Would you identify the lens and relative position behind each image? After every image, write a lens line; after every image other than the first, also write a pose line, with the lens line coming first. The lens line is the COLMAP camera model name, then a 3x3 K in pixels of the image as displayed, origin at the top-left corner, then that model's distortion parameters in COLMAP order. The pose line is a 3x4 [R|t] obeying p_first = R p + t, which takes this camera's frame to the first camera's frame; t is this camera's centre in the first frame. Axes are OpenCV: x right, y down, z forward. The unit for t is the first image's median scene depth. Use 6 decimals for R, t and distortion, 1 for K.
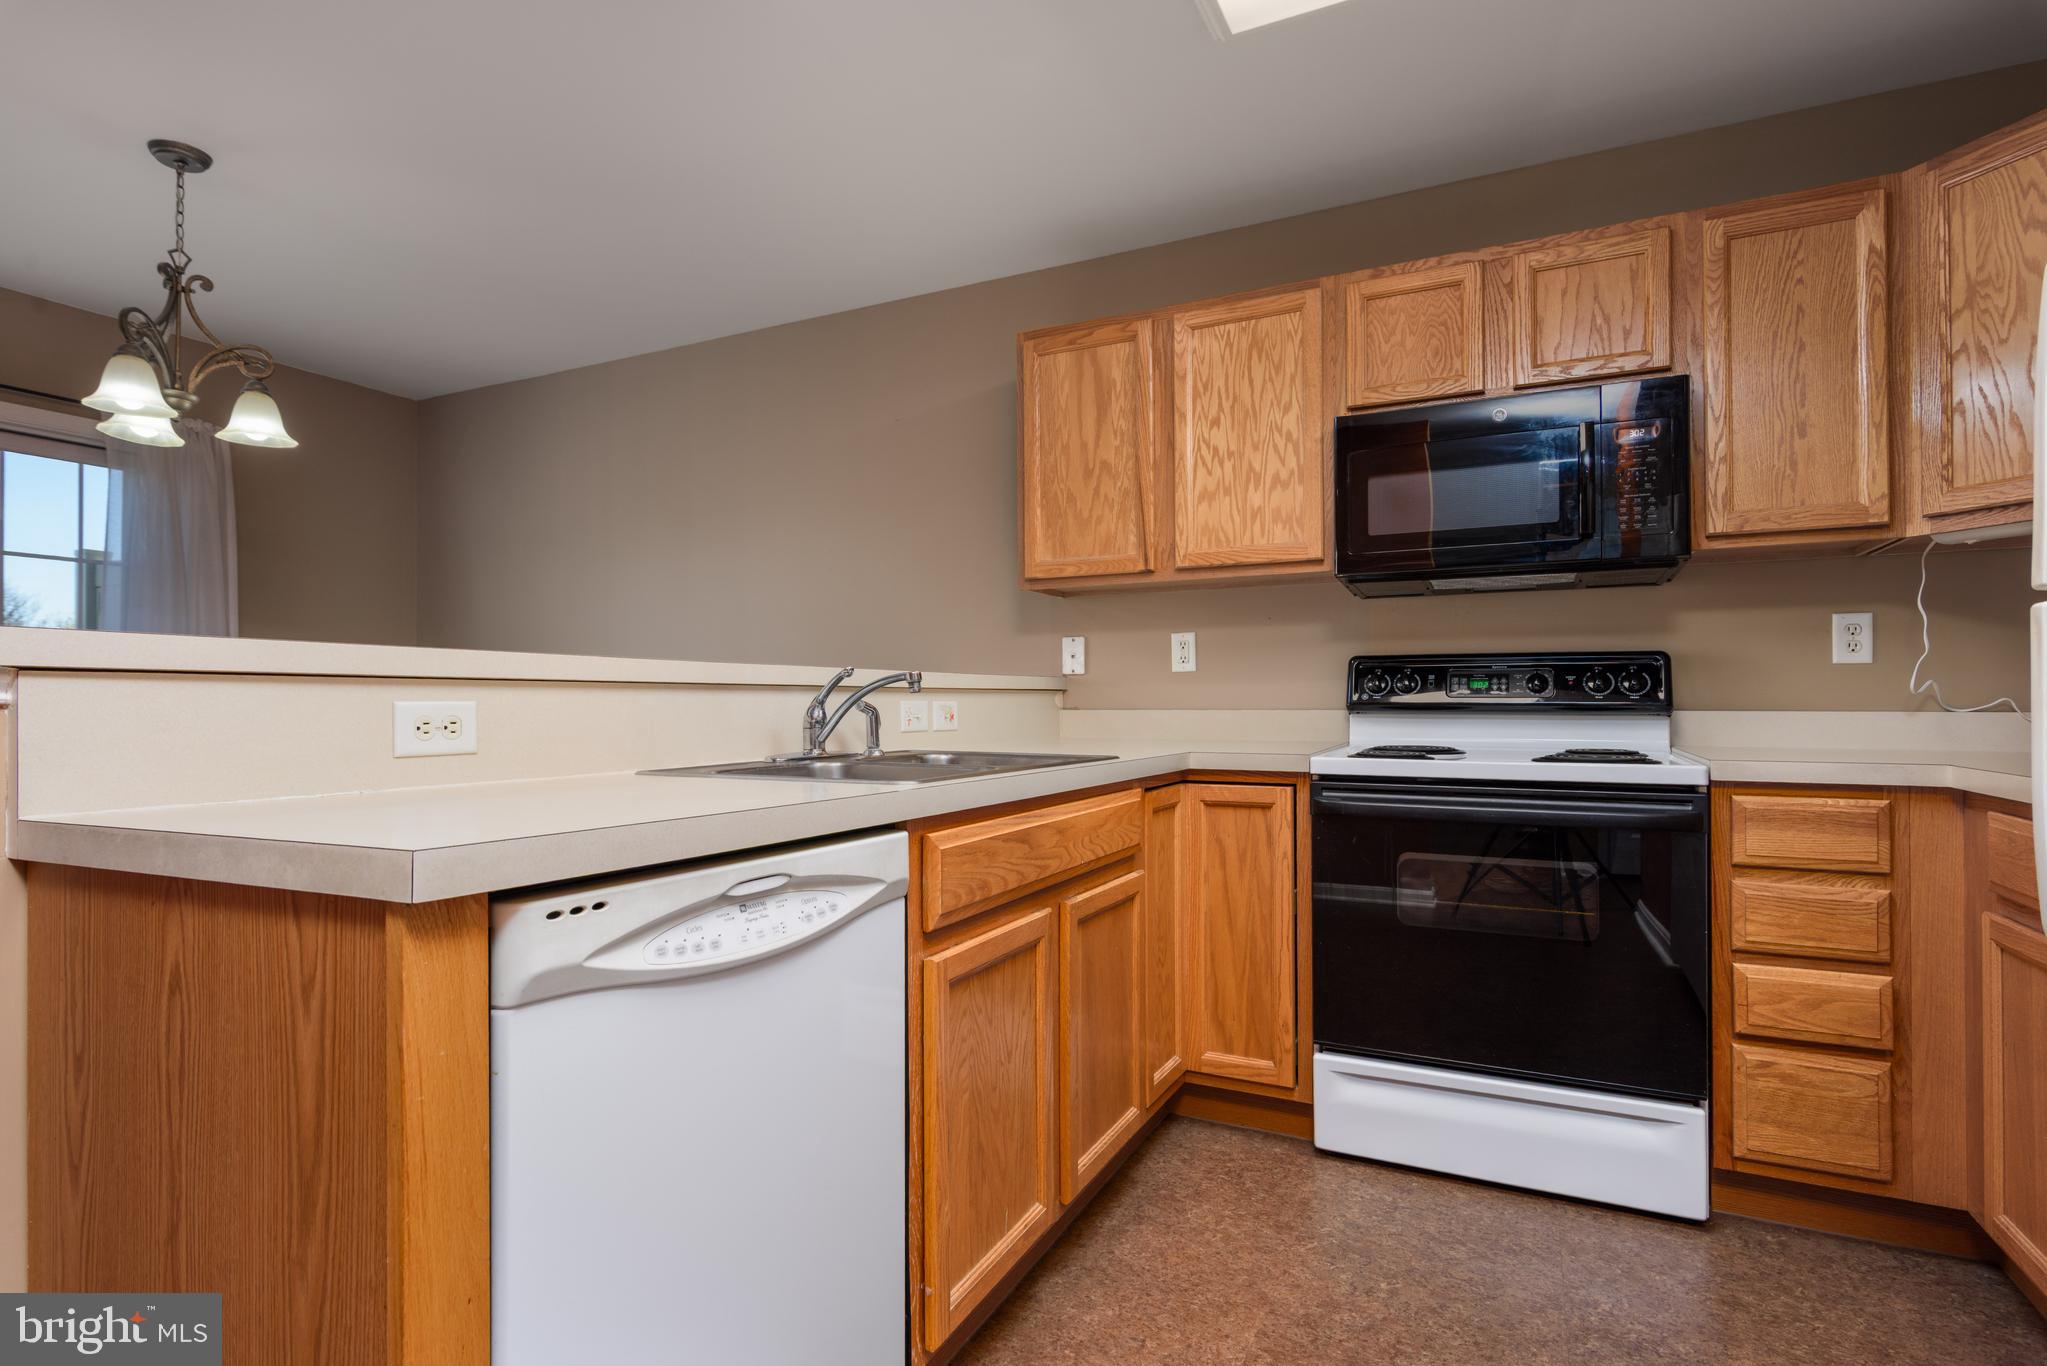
lens RADIAL K [[1010.4, 0, 1024.6], [0, 1010.4, 696.9], [0, 0, 1]] dist [0.003352, -0.001455]
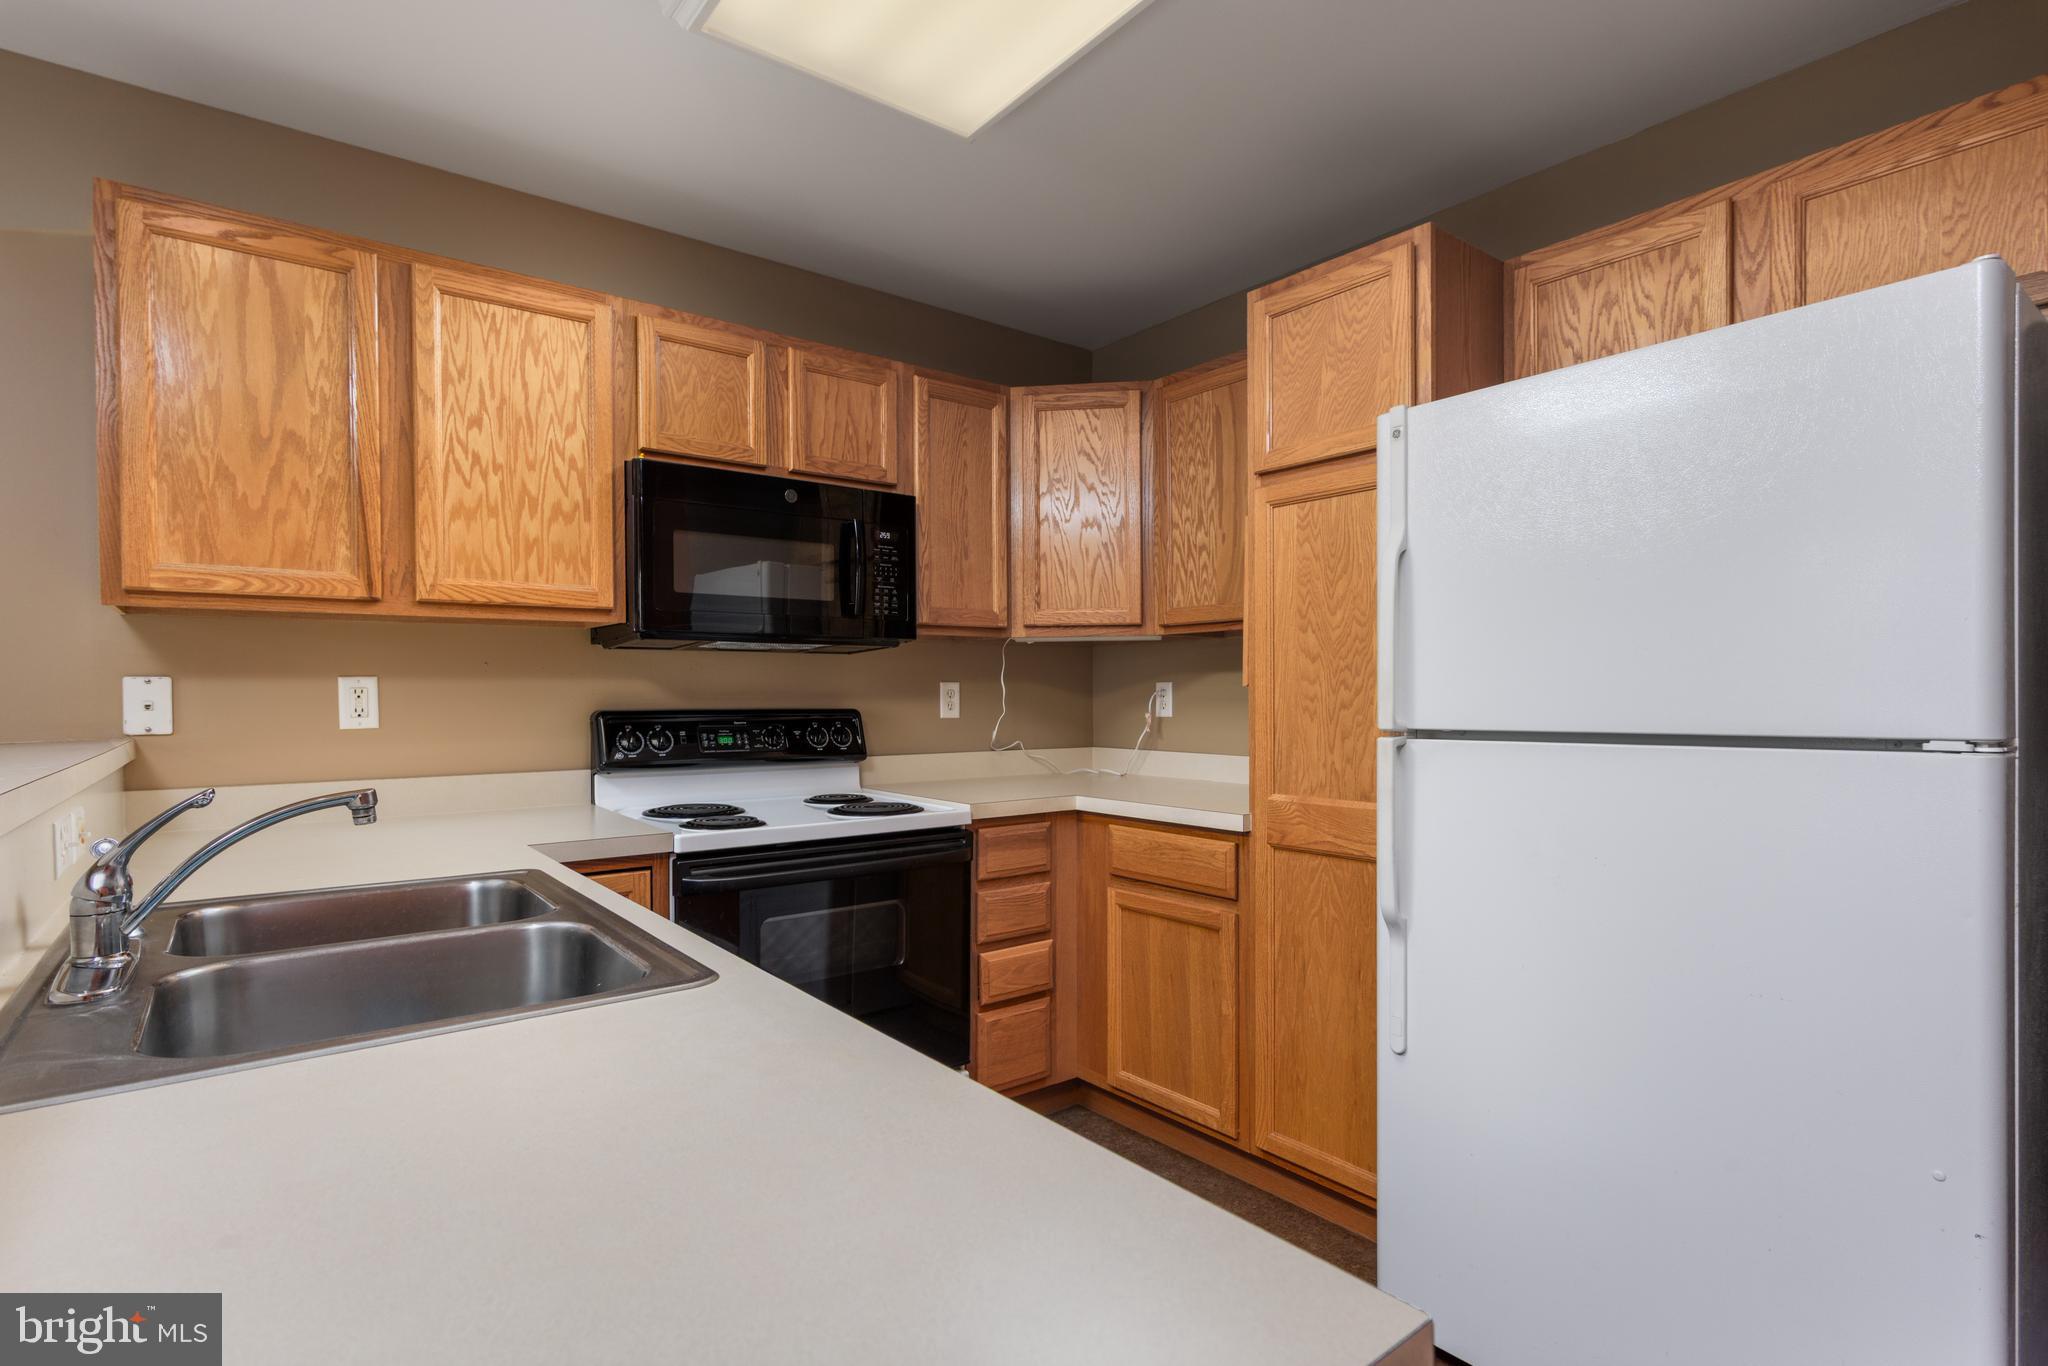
lens RADIAL K [[1010.9, 0, 1024.2], [0, 1010.9, 703.8], [0, 0, 1]] dist [0.003352, -0.001455]
pose [[0.435668, -0.009903, 0.900053, -0.356690], [-0.002385, 0.999923, 0.012156, -0.063591], [-0.900105, -0.007442, 0.435610, 0.275196]]
